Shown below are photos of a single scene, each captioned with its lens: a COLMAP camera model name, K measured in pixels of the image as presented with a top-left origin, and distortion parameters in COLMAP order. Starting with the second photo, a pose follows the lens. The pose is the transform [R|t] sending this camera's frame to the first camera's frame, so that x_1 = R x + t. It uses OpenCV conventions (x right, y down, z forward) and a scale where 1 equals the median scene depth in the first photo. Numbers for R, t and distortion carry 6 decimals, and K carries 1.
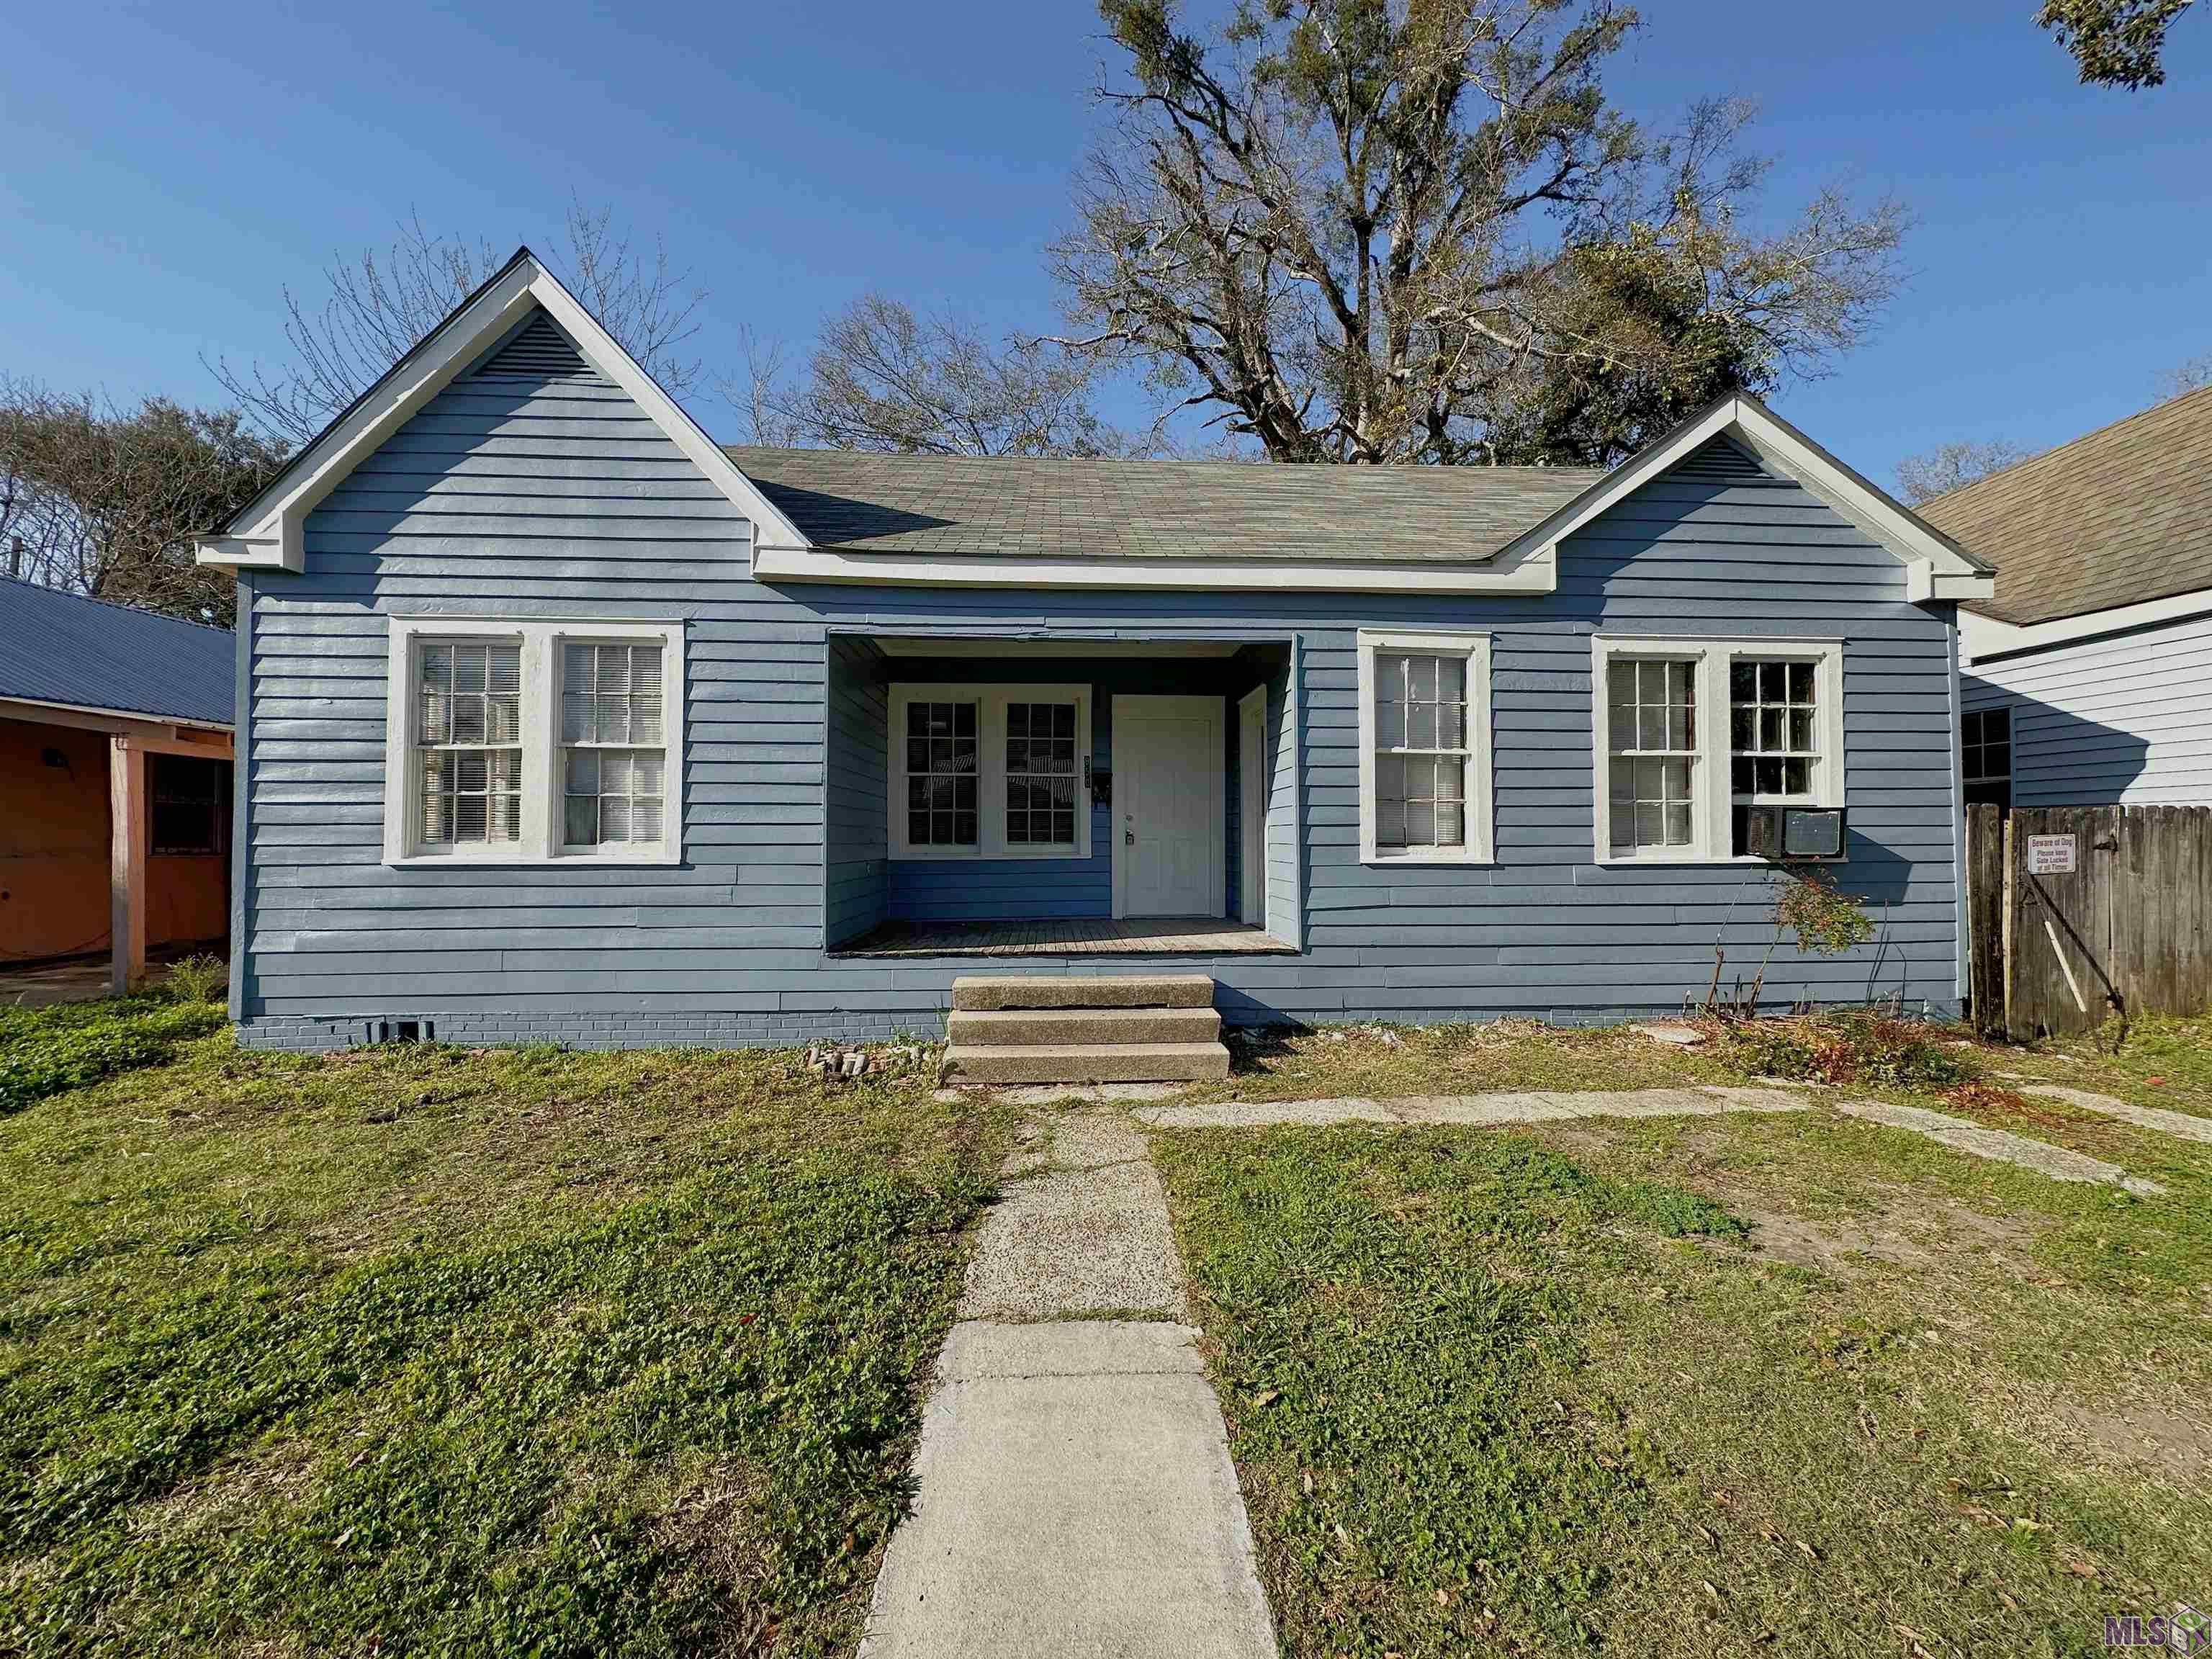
lens RADIAL K [[879.4, 0, 1106.0], [0, 879.4, 829.5], [0, 0, 1]] dist [-0.008362, 0.003532]
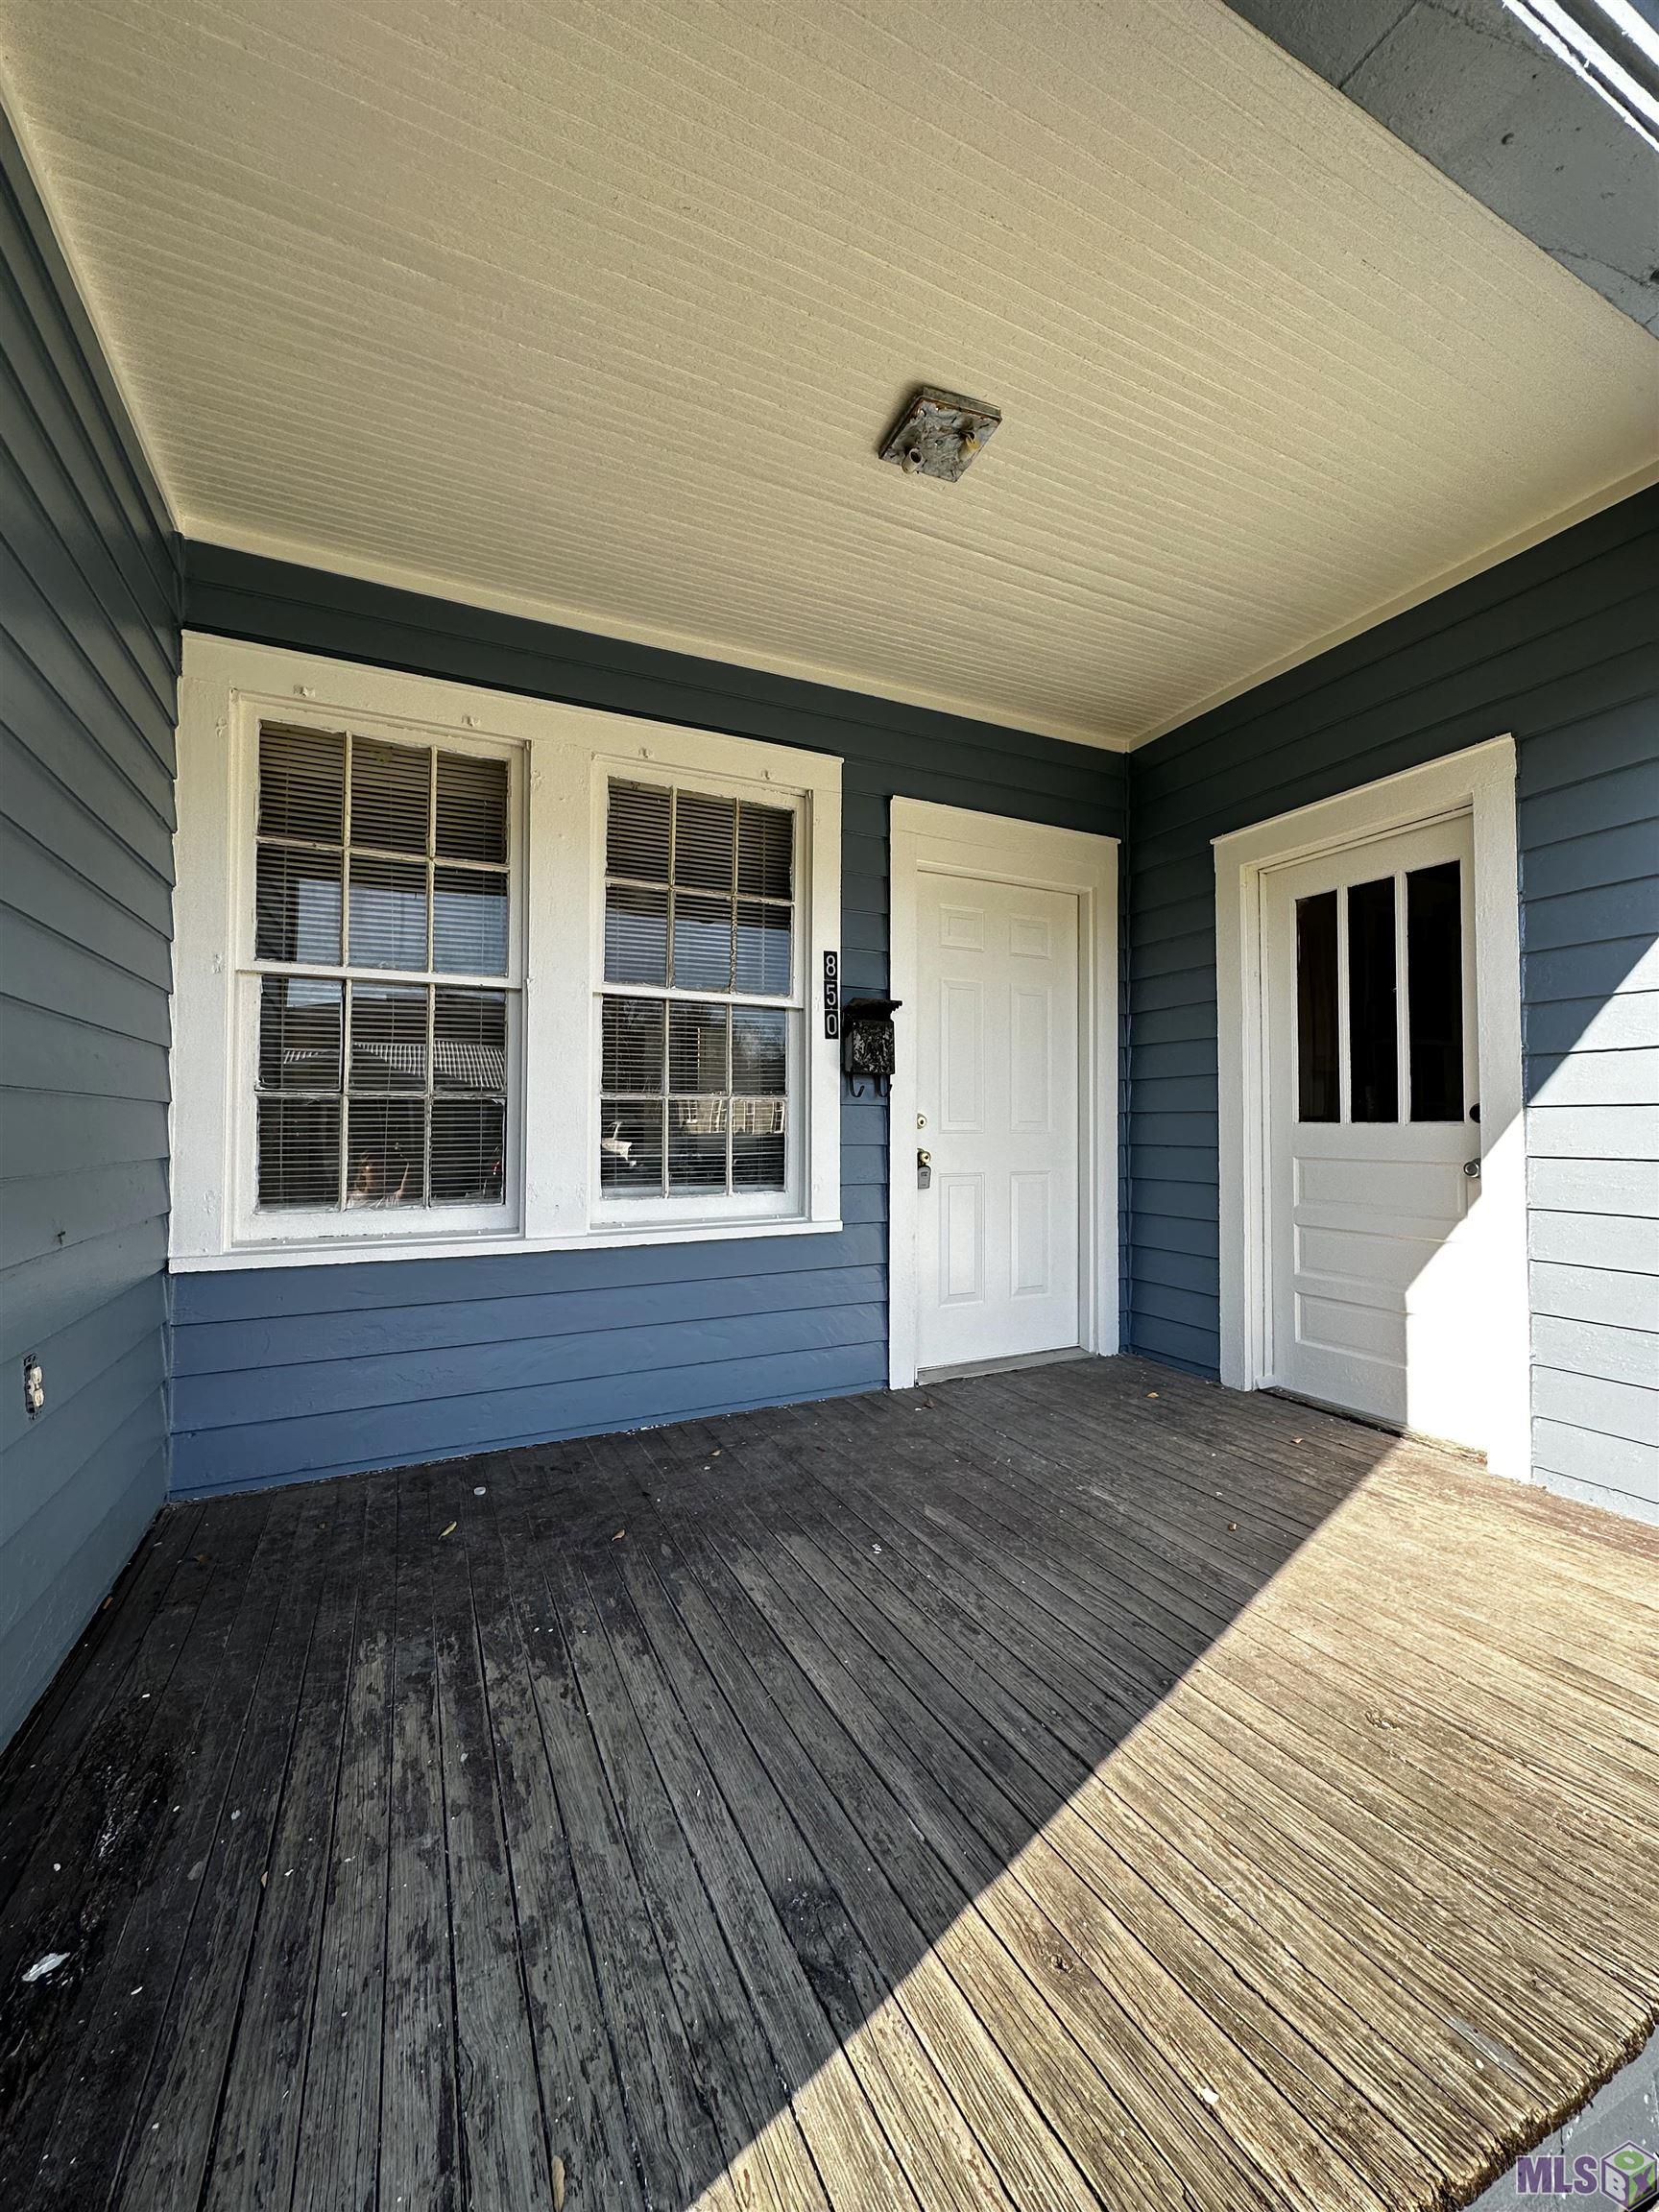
lens RADIAL K [[879.4, 0, 829.5], [0, 879.4, 1106.0], [0, 0, 1]] dist [-0.008362, 0.003532]
pose [[0.926665, 0.008640, 0.375789, -0.221253], [-0.004140, 0.999910, -0.012780, -0.020529], [-0.375865, 0.010287, 0.926617, 0.921699]]
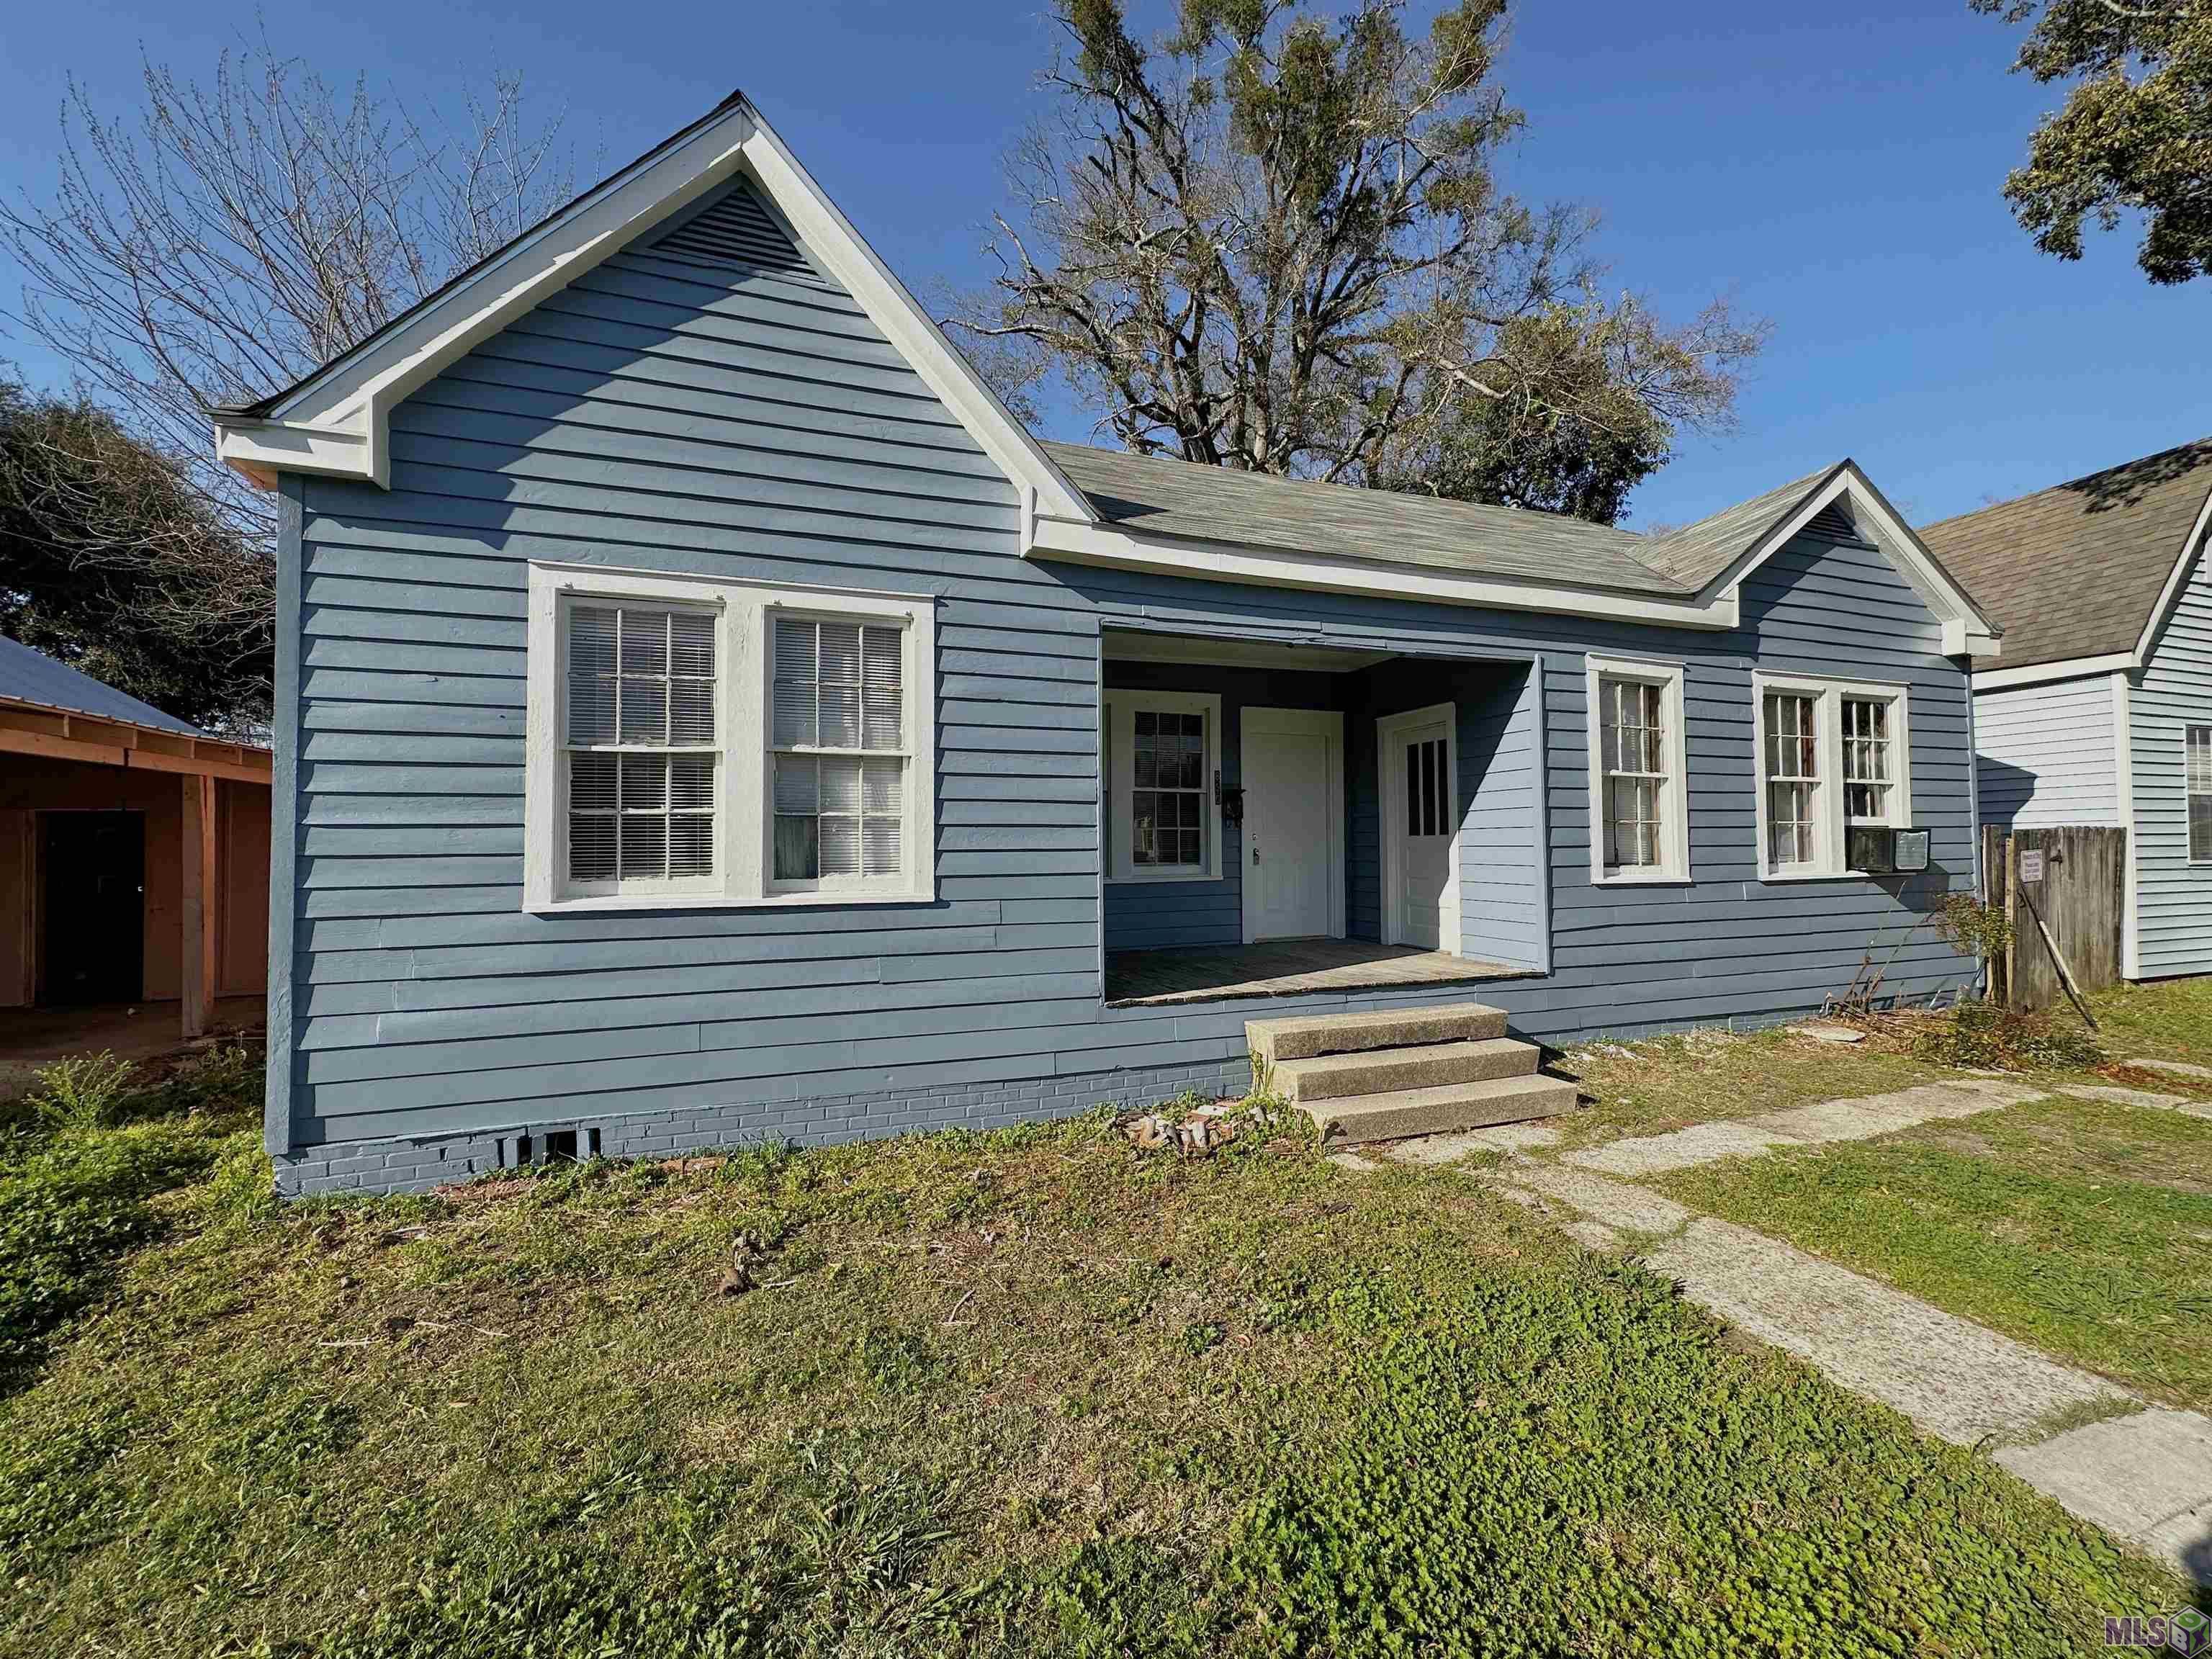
lens RADIAL K [[879.4, 0, 1106.0], [0, 879.4, 829.5], [0, 0, 1]] dist [-0.008362, 0.003532]
pose [[0.962240, -0.001095, 0.272200, -0.543950], [0.003862, 0.999946, -0.009629, -0.017391], [-0.272175, 0.010317, 0.962193, 0.183569]]
